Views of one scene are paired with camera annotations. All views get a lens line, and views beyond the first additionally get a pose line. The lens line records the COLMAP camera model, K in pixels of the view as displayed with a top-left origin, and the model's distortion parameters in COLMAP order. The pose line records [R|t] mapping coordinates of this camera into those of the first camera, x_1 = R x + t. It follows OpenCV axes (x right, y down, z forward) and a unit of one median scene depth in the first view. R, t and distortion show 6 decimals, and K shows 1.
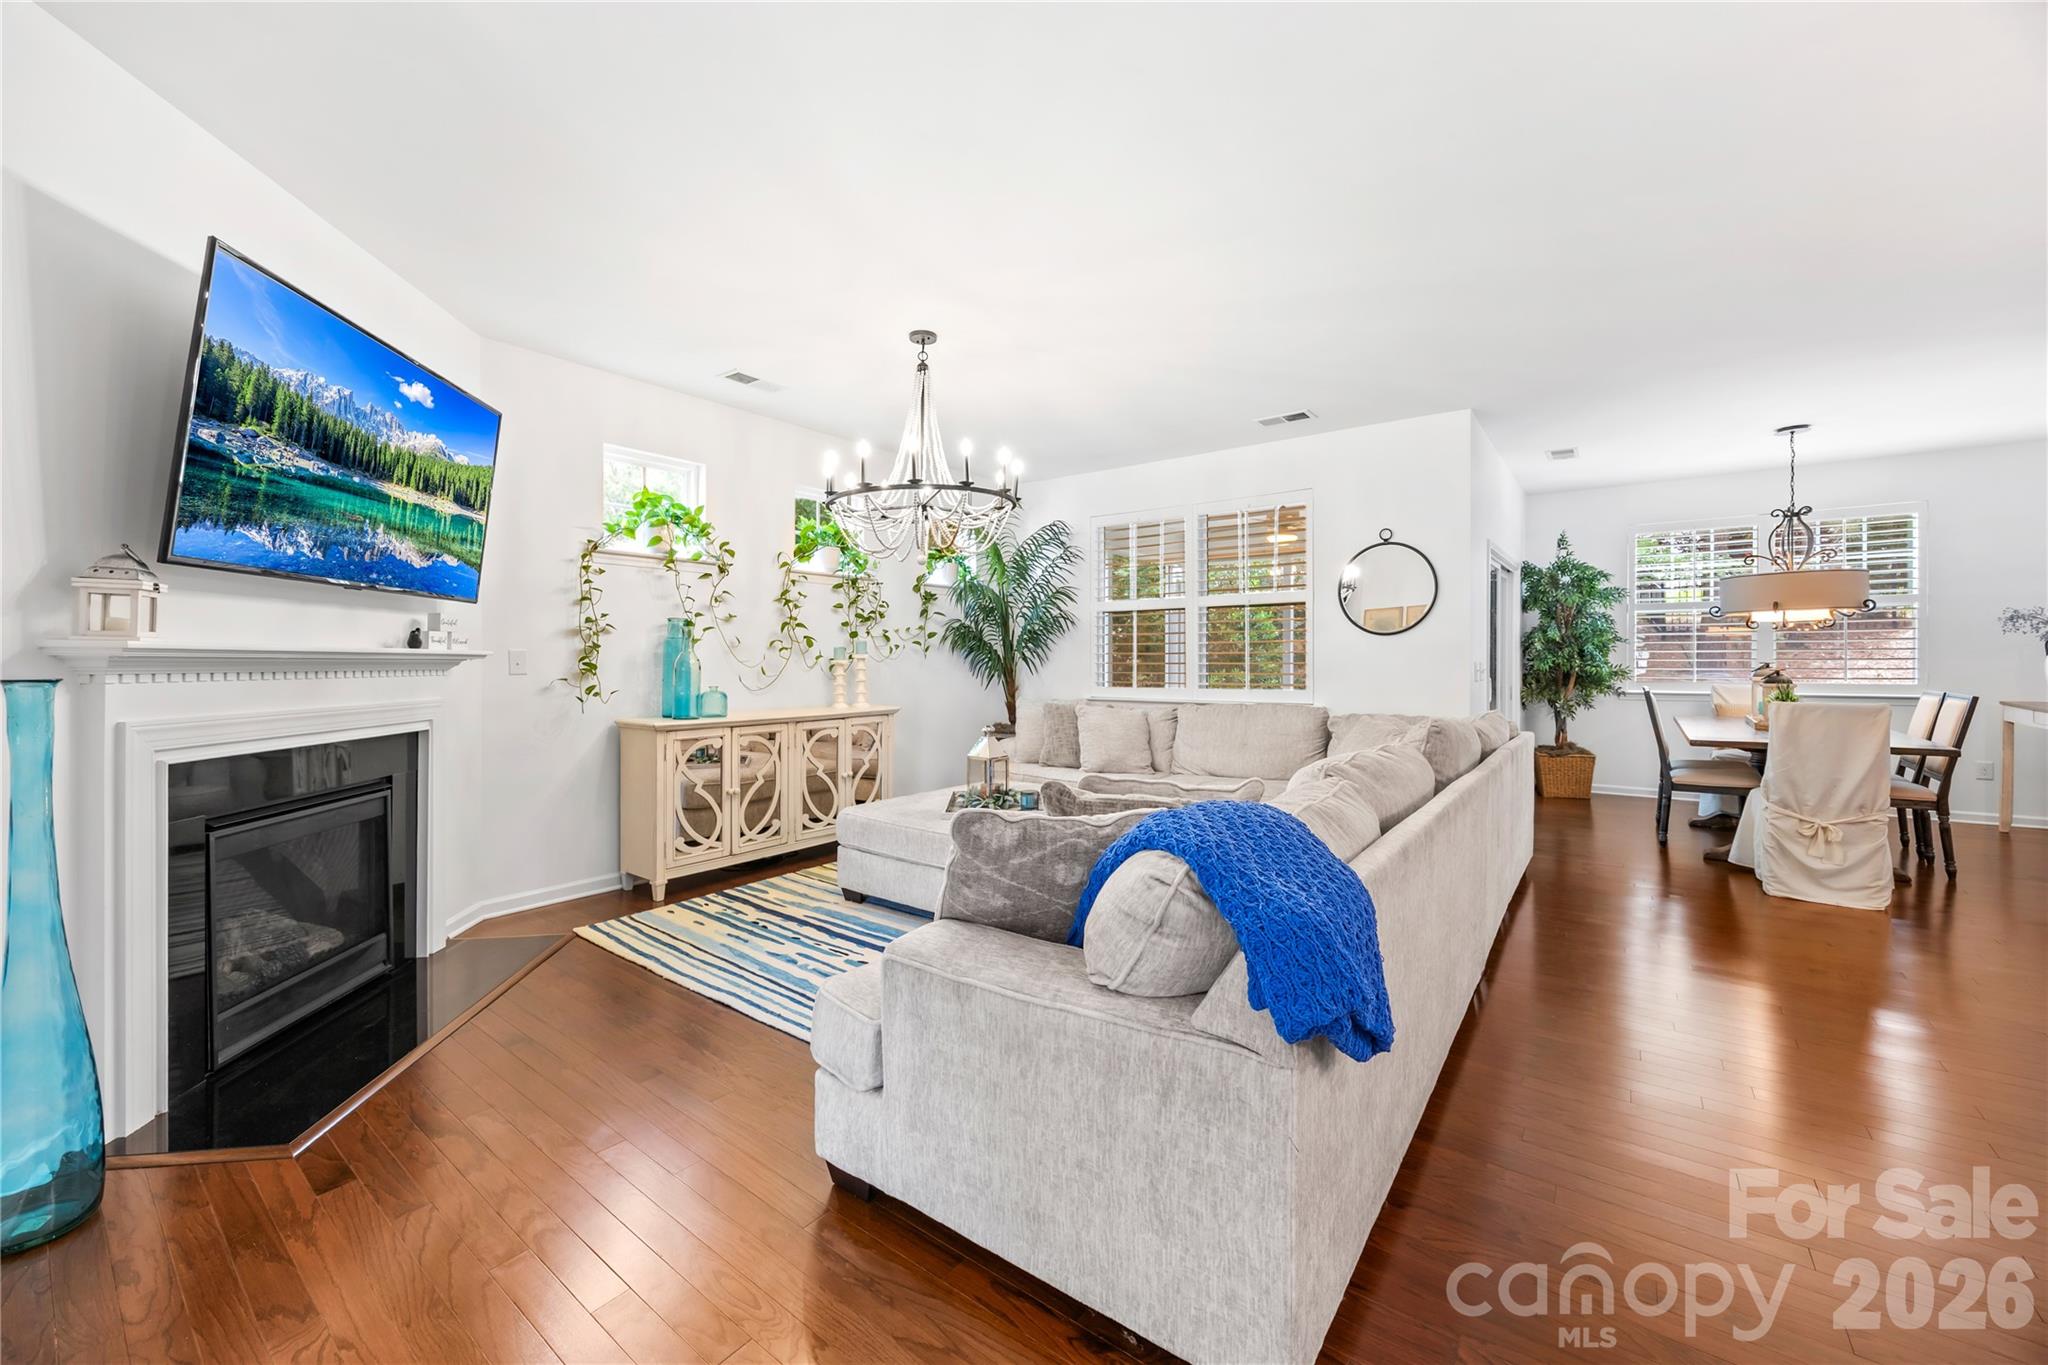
lens RADIAL K [[784.2, 0, 1021.2], [0, 784.2, 660.0], [0, 0, 1]] dist [-0.005067, 0.000550]
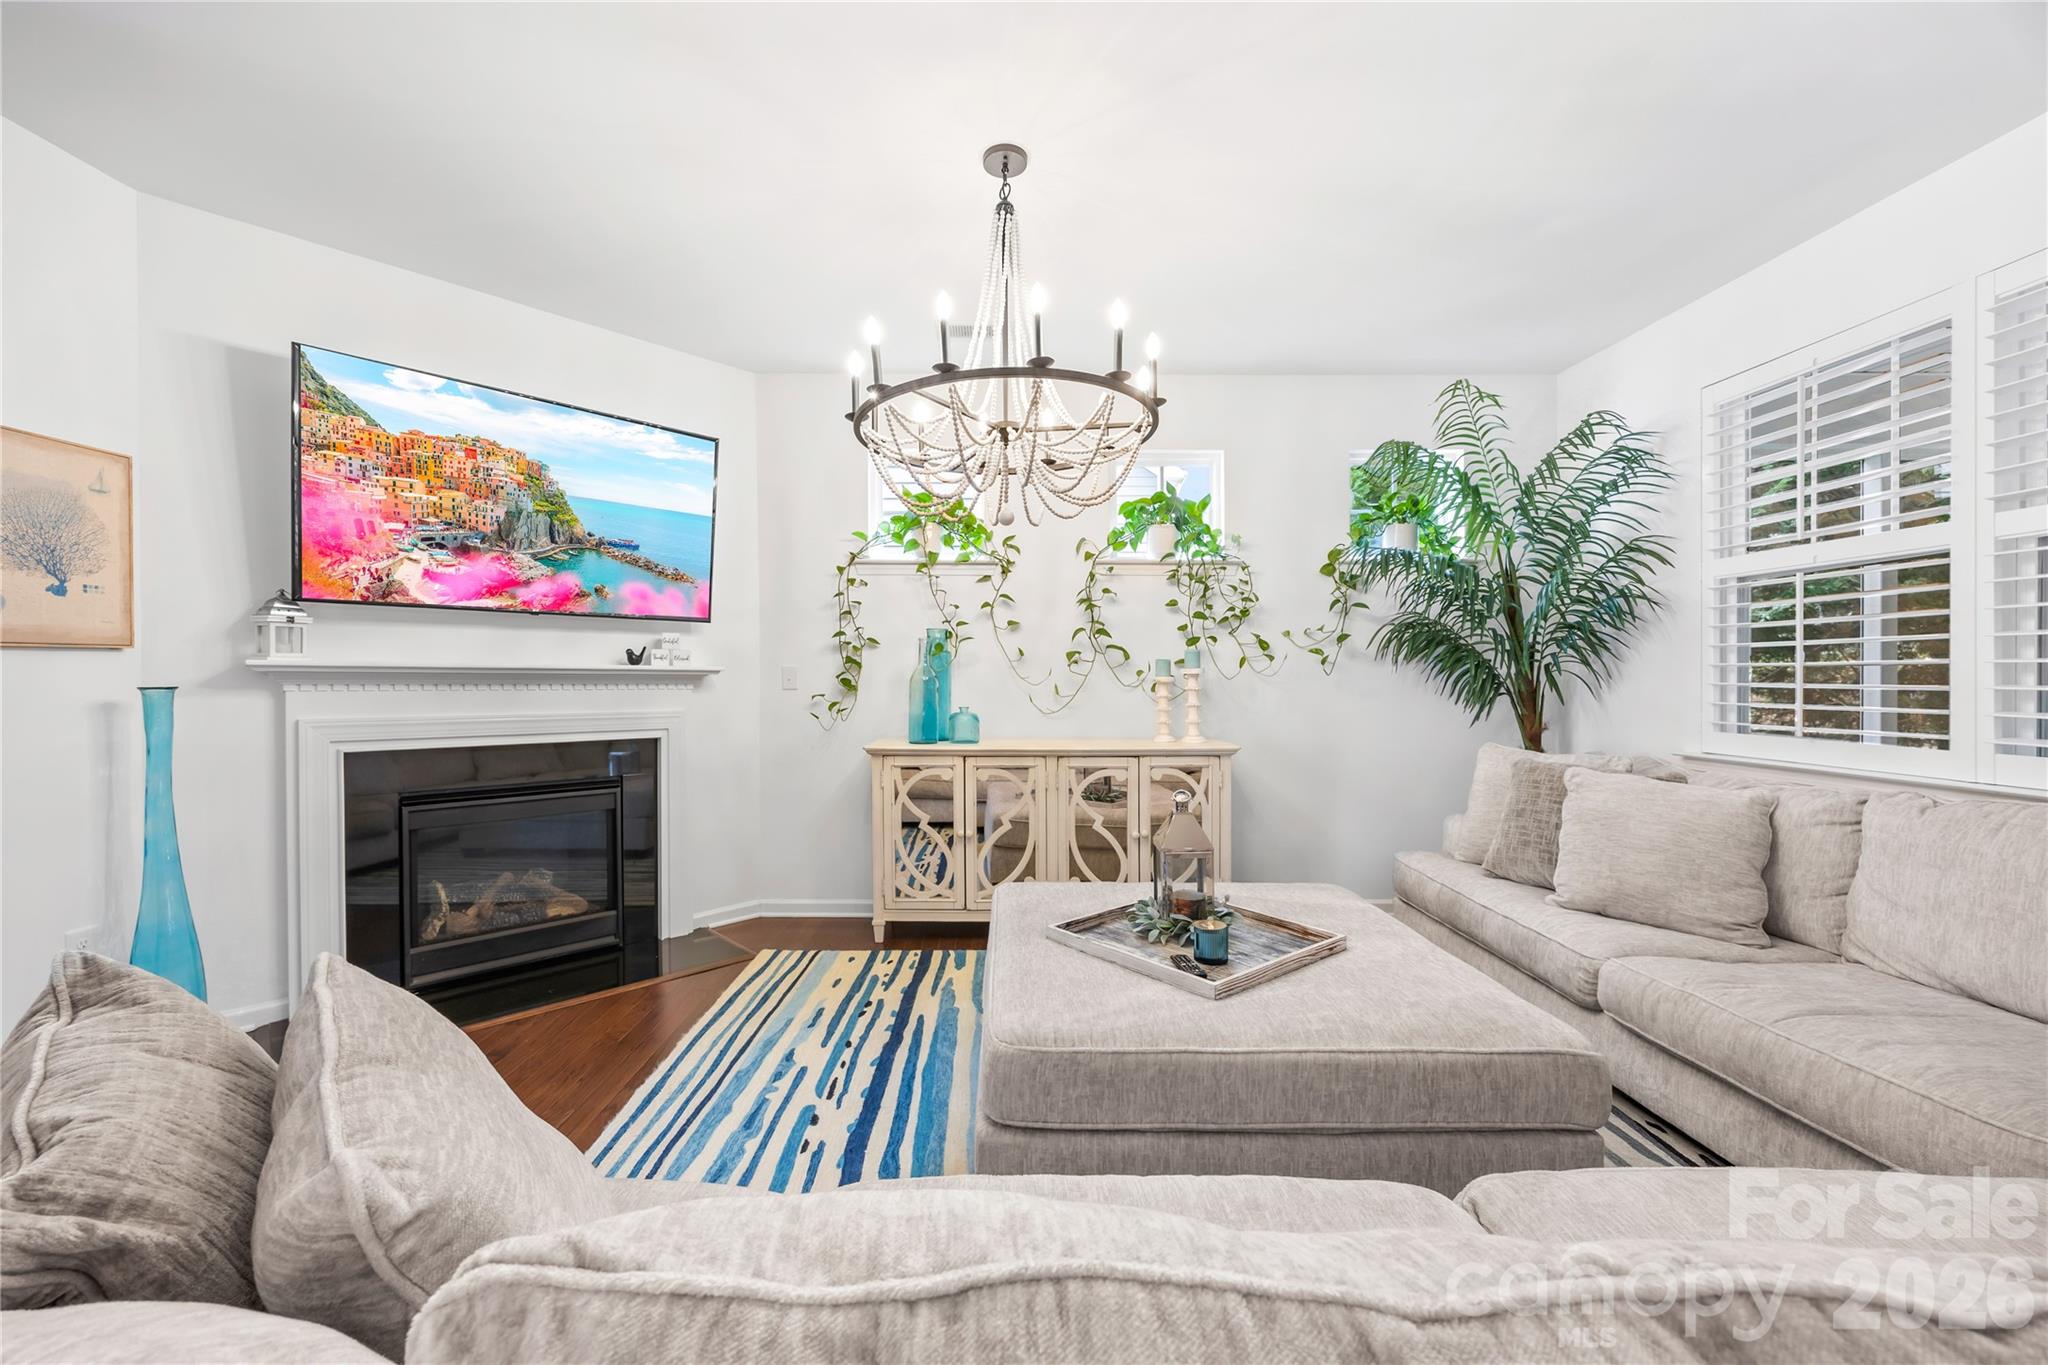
lens RADIAL K [[784.2, 0, 1001.0], [0, 784.2, 685.0], [0, 0, 1]] dist [-0.005067, 0.000550]
pose [[0.608760, 0.009602, -0.793296, 0.310137], [-0.002560, 0.999945, 0.010139, 0.000888], [0.793350, -0.004142, 0.608752, 0.515131]]
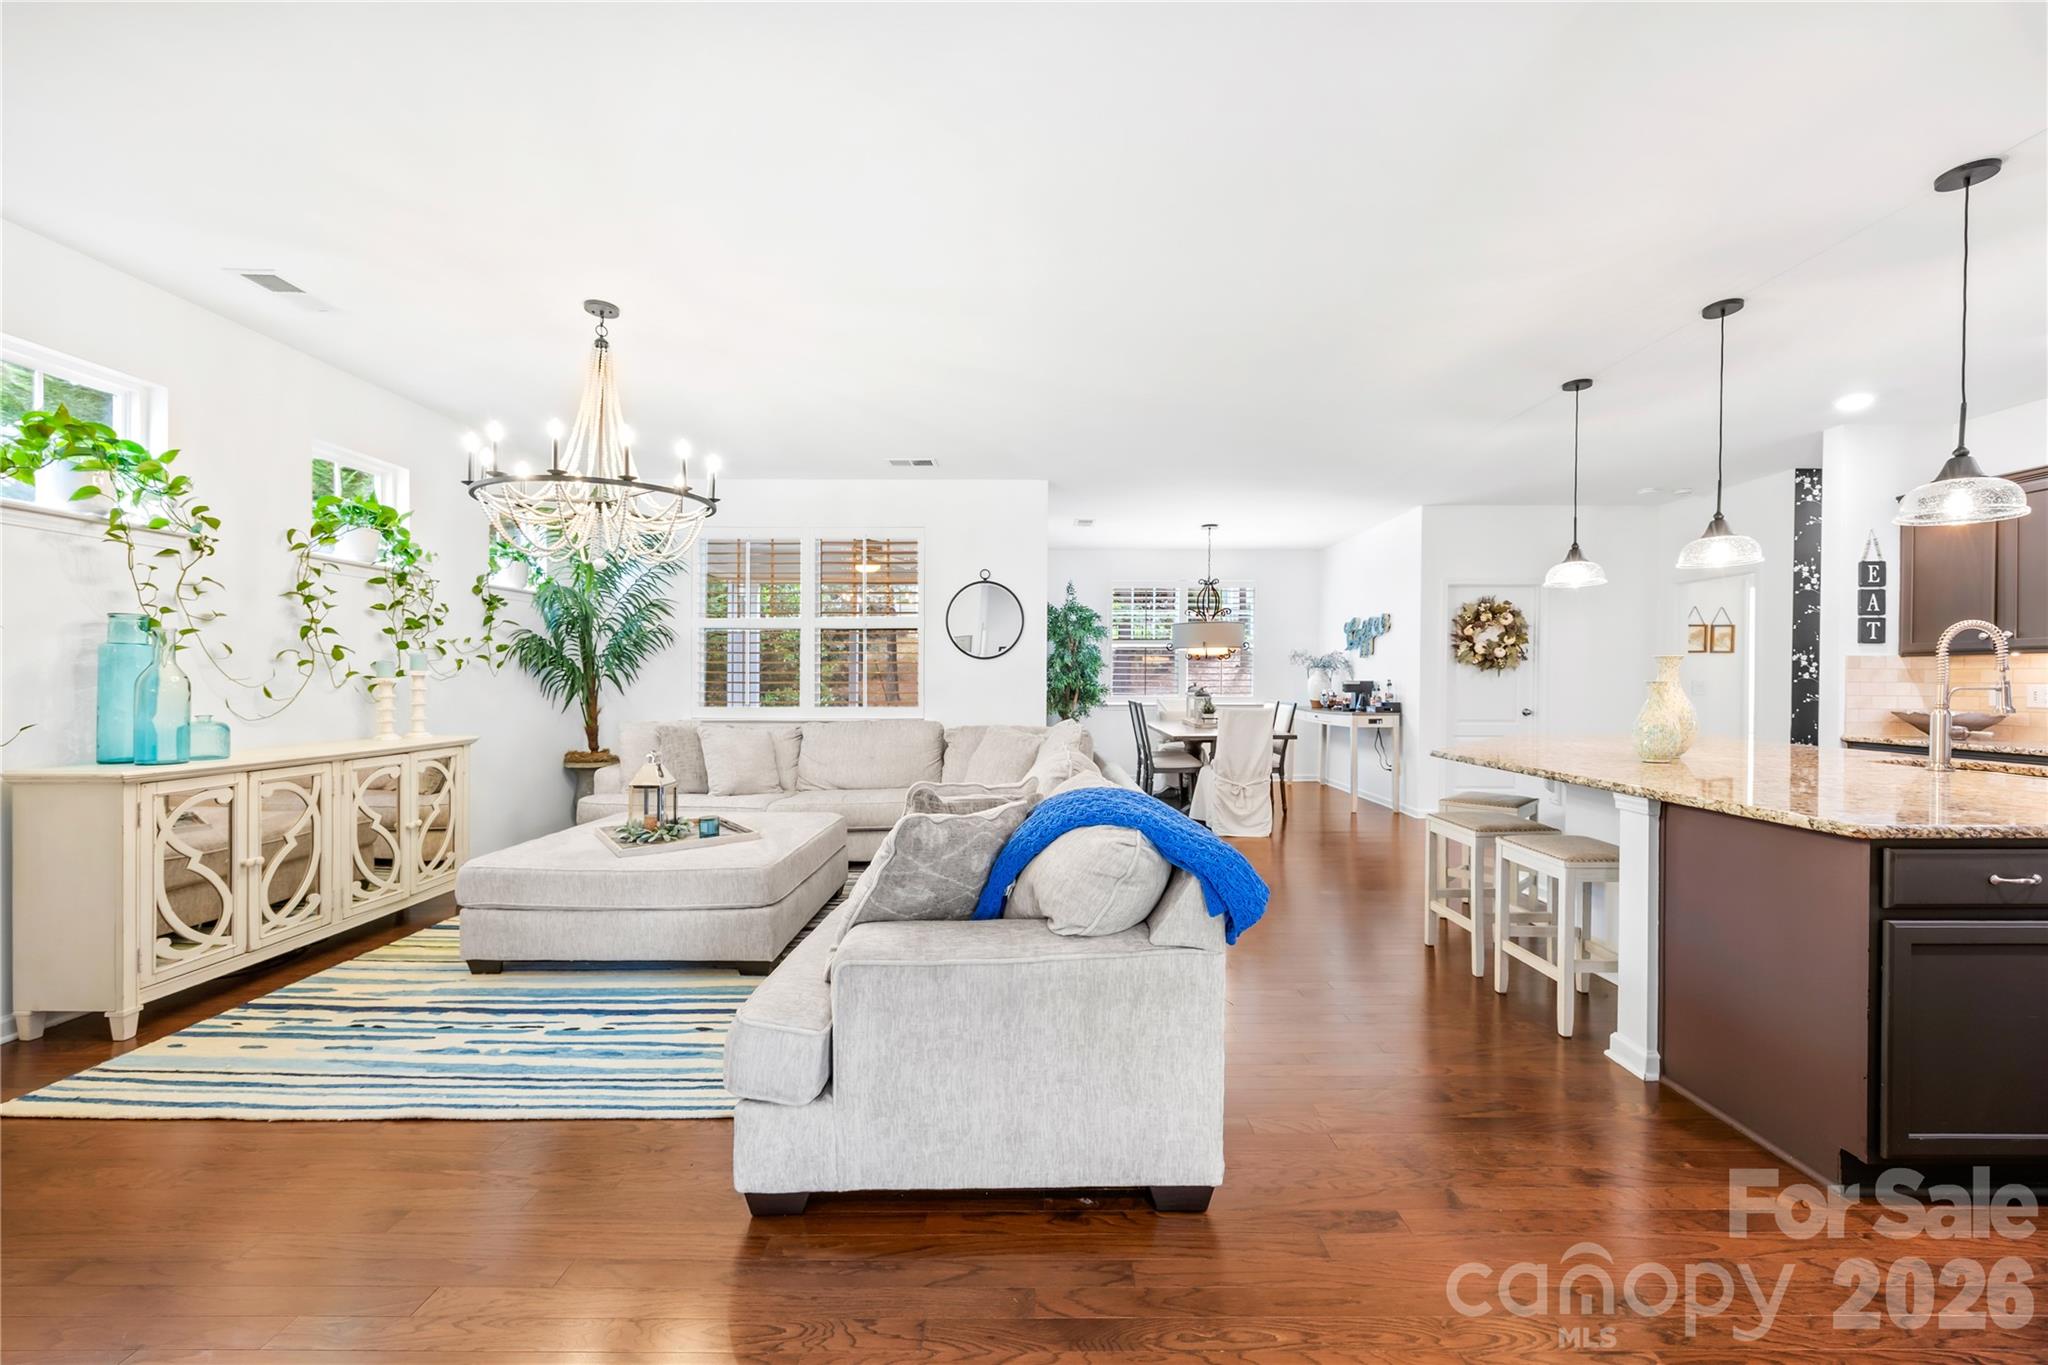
lens RADIAL K [[784.2, 0, 1033.2], [0, 784.2, 687.0], [0, 0, 1]] dist [-0.005067, 0.000550]
pose [[0.794851, -0.002508, 0.606799, -0.229758], [-0.003555, 0.999955, 0.008789, 0.000105], [-0.606794, -0.009143, 0.794807, 0.008482]]
